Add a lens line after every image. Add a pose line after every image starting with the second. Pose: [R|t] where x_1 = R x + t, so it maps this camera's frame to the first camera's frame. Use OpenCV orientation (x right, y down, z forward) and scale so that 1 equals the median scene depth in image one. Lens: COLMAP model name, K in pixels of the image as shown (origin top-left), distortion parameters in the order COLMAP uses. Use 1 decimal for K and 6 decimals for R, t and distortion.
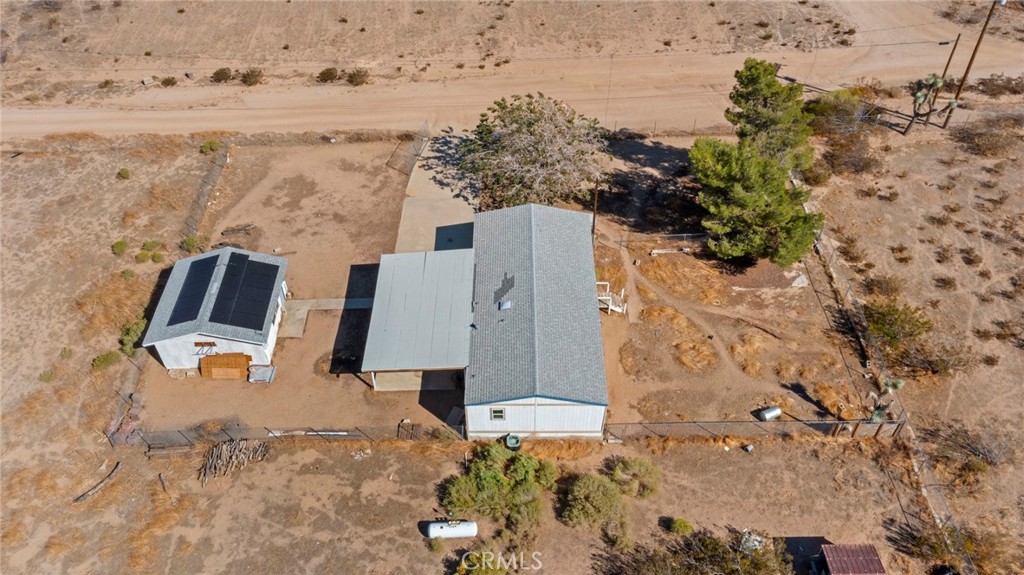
lens RADIAL K [[807.1, 0, 507.7], [0, 807.1, 286.9], [0, 0, 1]] dist [-0.013915, 0.000563]
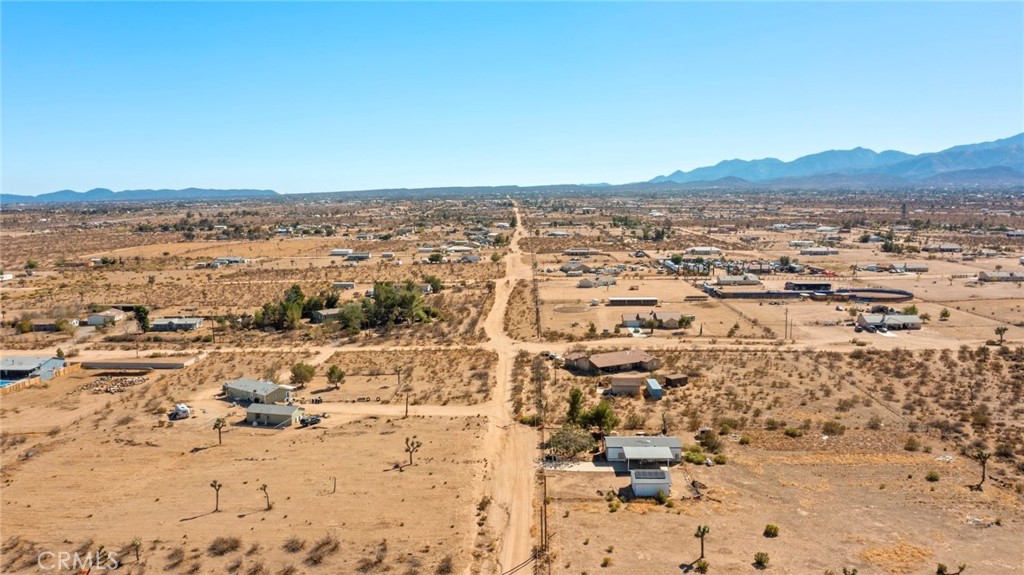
lens RADIAL K [[807.1, 0, 507.7], [0, 807.1, 286.9], [0, 0, 1]] dist [-0.013915, 0.000563]
pose [[0.033365, -0.094798, 0.994937, -2.805668], [0.713210, 0.699646, 0.042746, -0.841382], [-0.700156, 0.708173, 0.090955, 0.487753]]
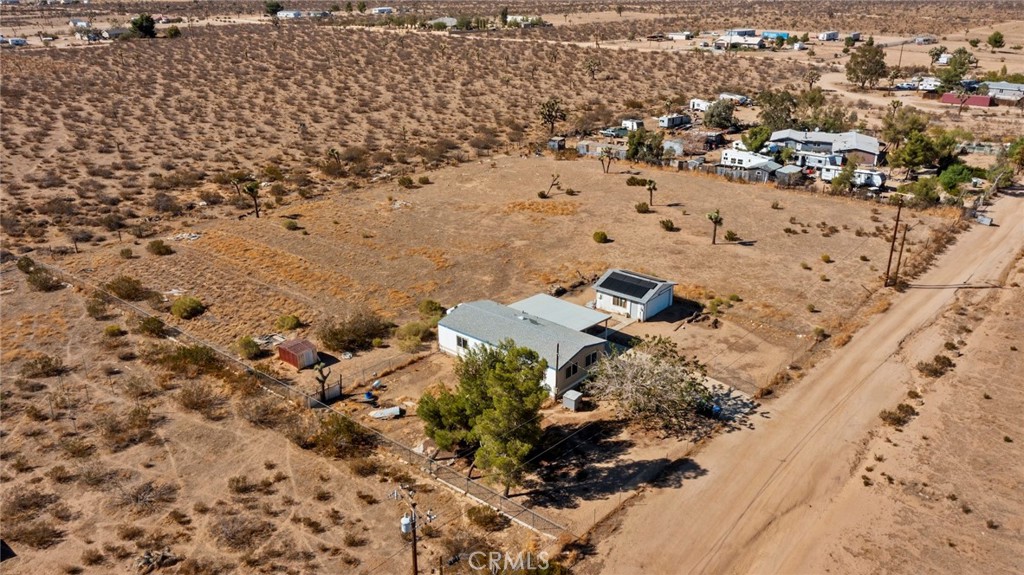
lens RADIAL K [[807.1, 0, 507.7], [0, 807.1, 286.9], [0, 0, 1]] dist [-0.013915, 0.000563]
pose [[-0.657756, 0.302832, -0.689674, 0.938893], [-0.520884, 0.478521, 0.706893, -0.958279], [0.544093, 0.824203, -0.157010, 0.944058]]
